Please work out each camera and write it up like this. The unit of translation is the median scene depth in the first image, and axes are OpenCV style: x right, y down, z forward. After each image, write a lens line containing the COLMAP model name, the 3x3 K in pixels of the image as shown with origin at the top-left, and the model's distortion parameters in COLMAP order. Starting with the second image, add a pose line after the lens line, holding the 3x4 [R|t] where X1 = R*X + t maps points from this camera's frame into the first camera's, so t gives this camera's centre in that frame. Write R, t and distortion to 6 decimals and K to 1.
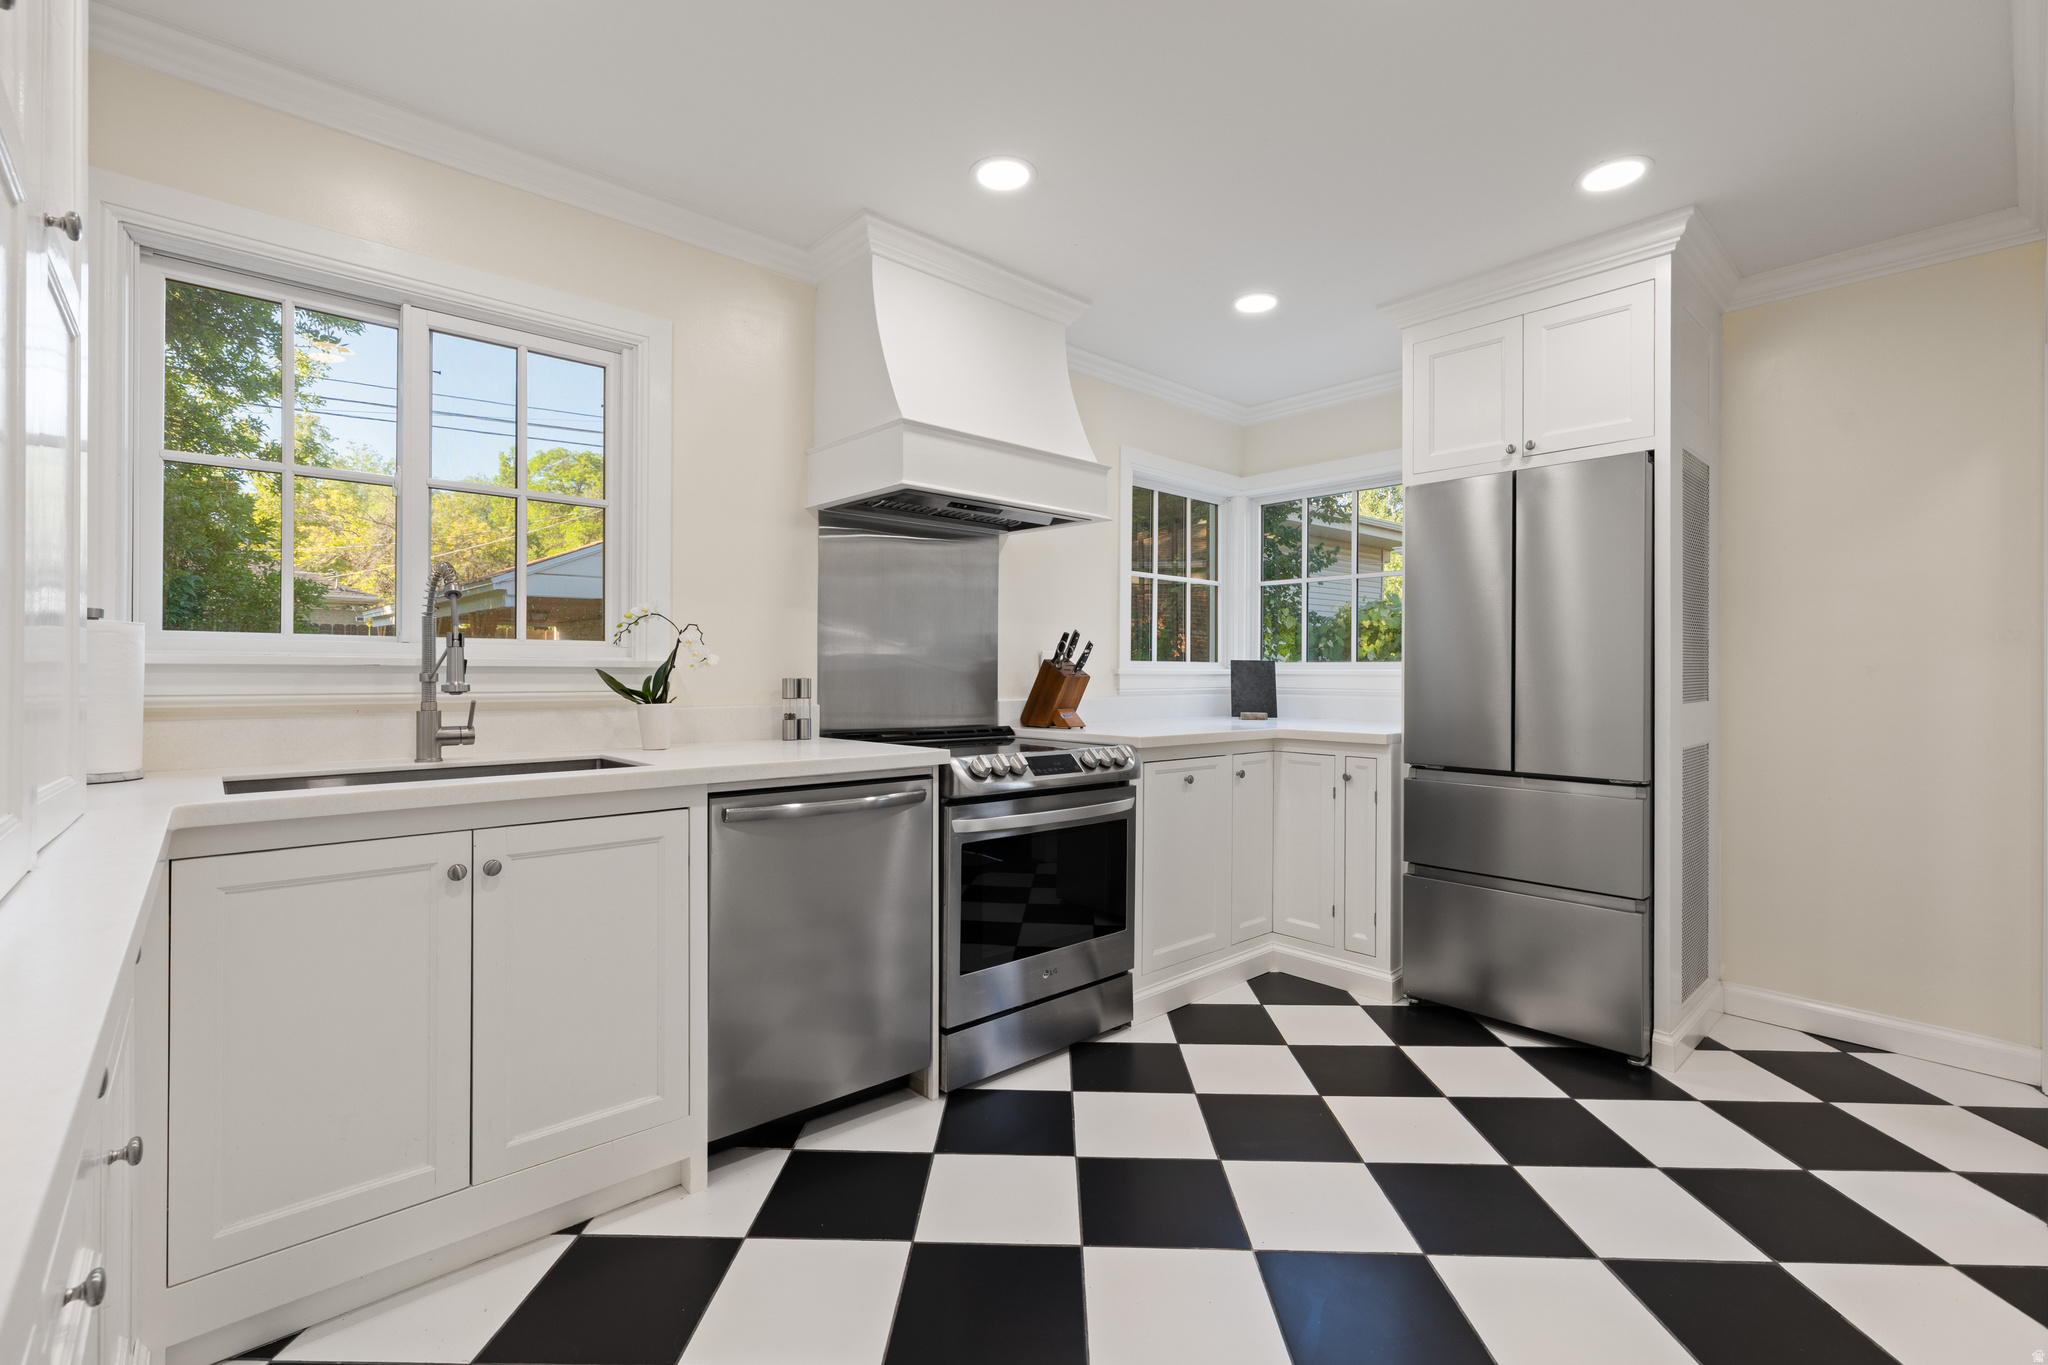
lens RADIAL K [[889.9, 0, 1031.0], [0, 889.9, 676.7], [0, 0, 1]] dist [-0.001598, -0.000176]
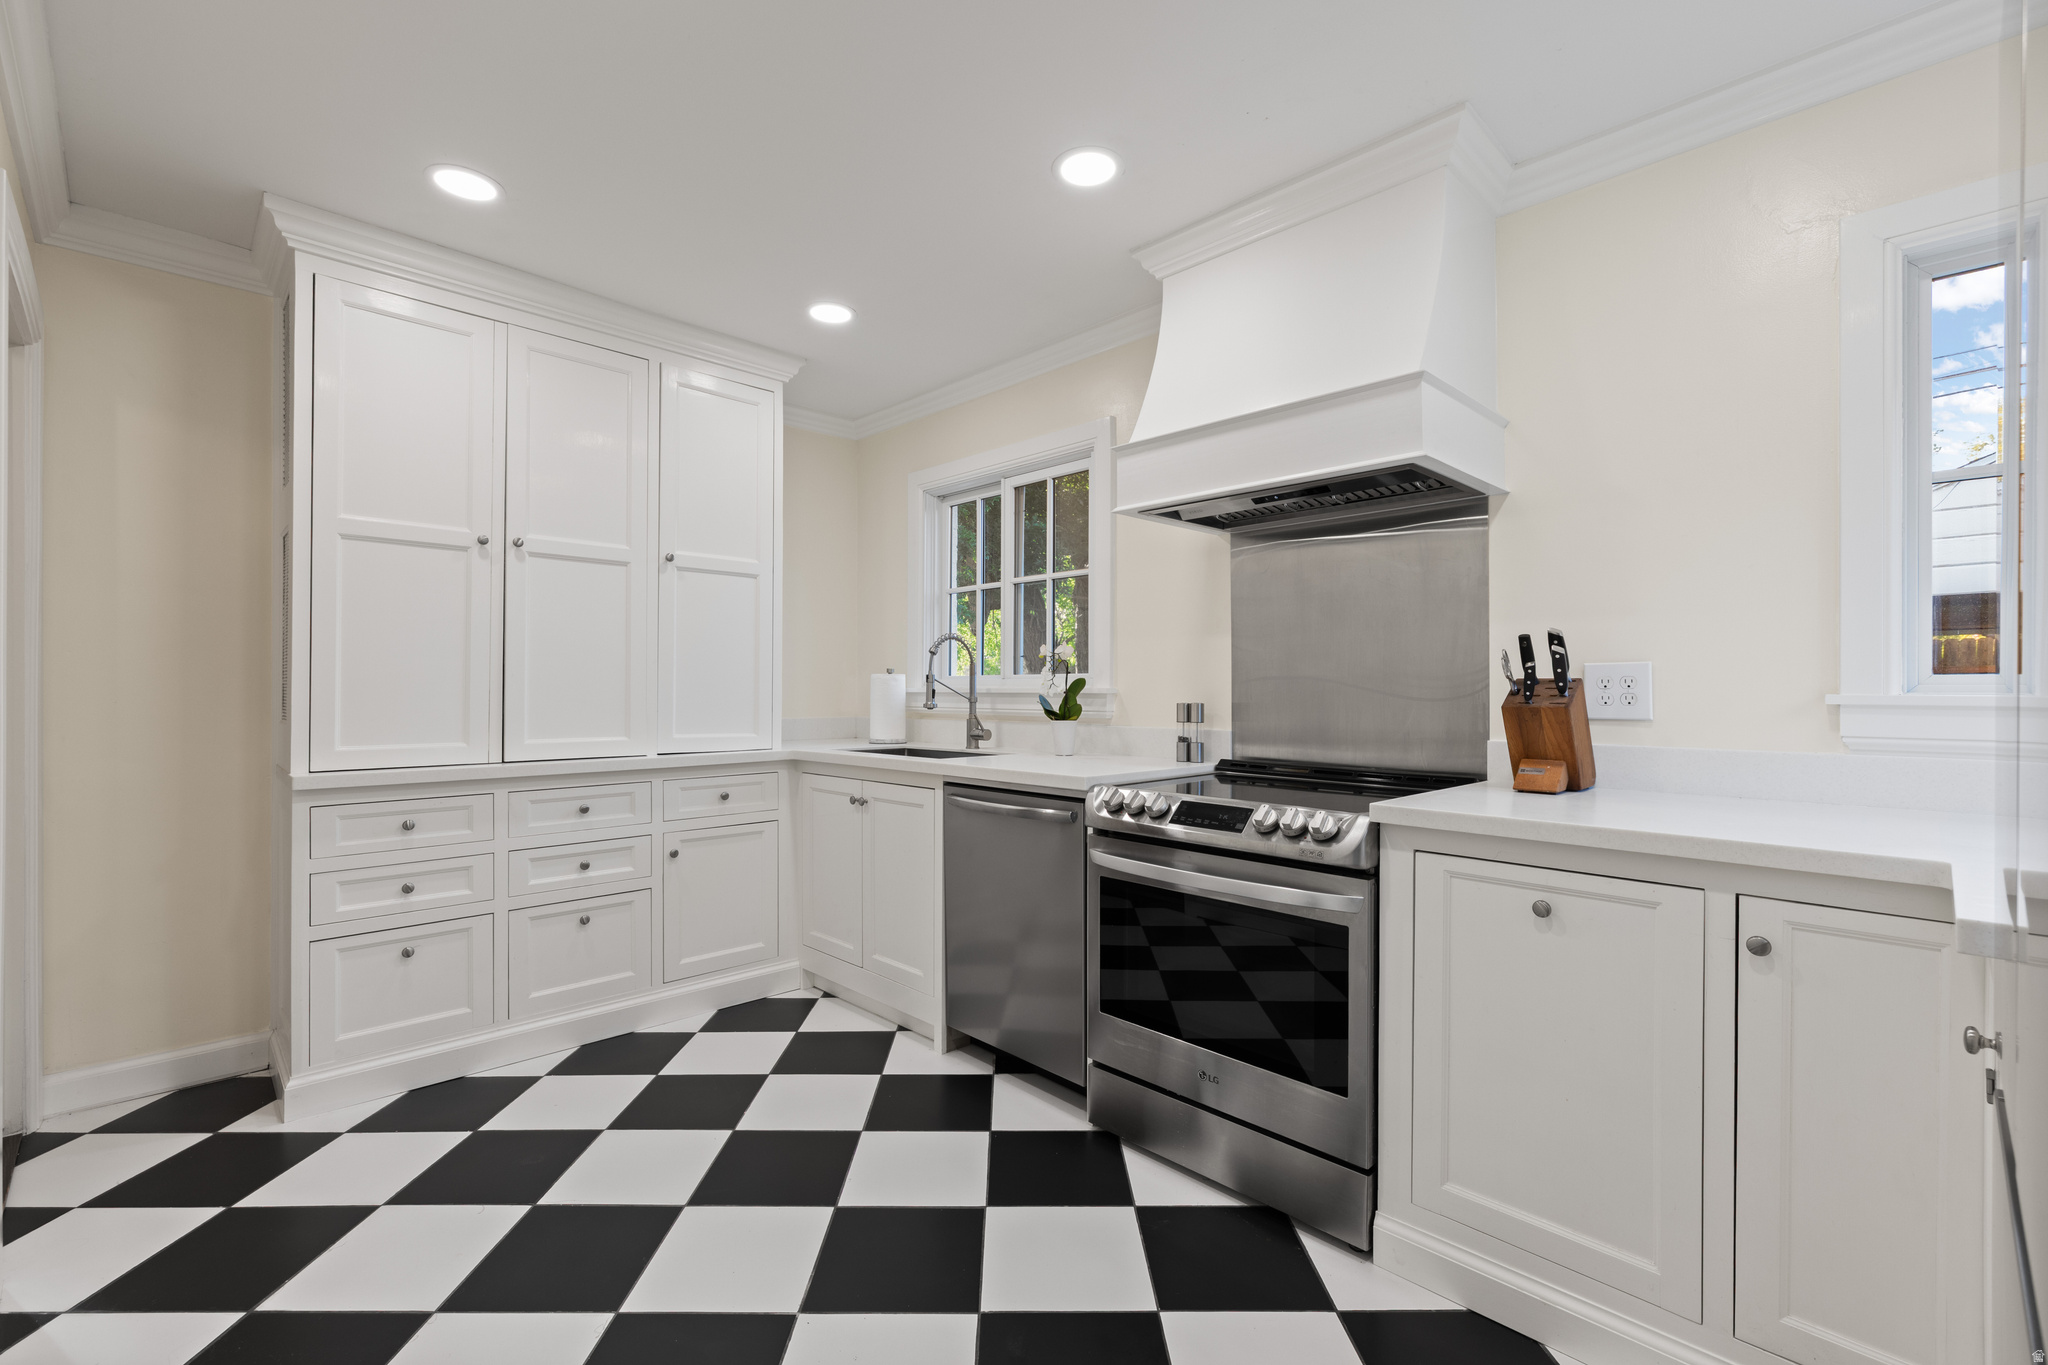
lens RADIAL K [[889.1, 0, 1020.3], [0, 889.1, 692.0], [0, 0, 1]] dist [-0.000782, -0.000041]
pose [[0.029441, 0.000003, -0.999567, 0.921491], [-0.004135, 0.999991, -0.000118, -0.012371], [0.999558, 0.004137, 0.029441, 0.918138]]
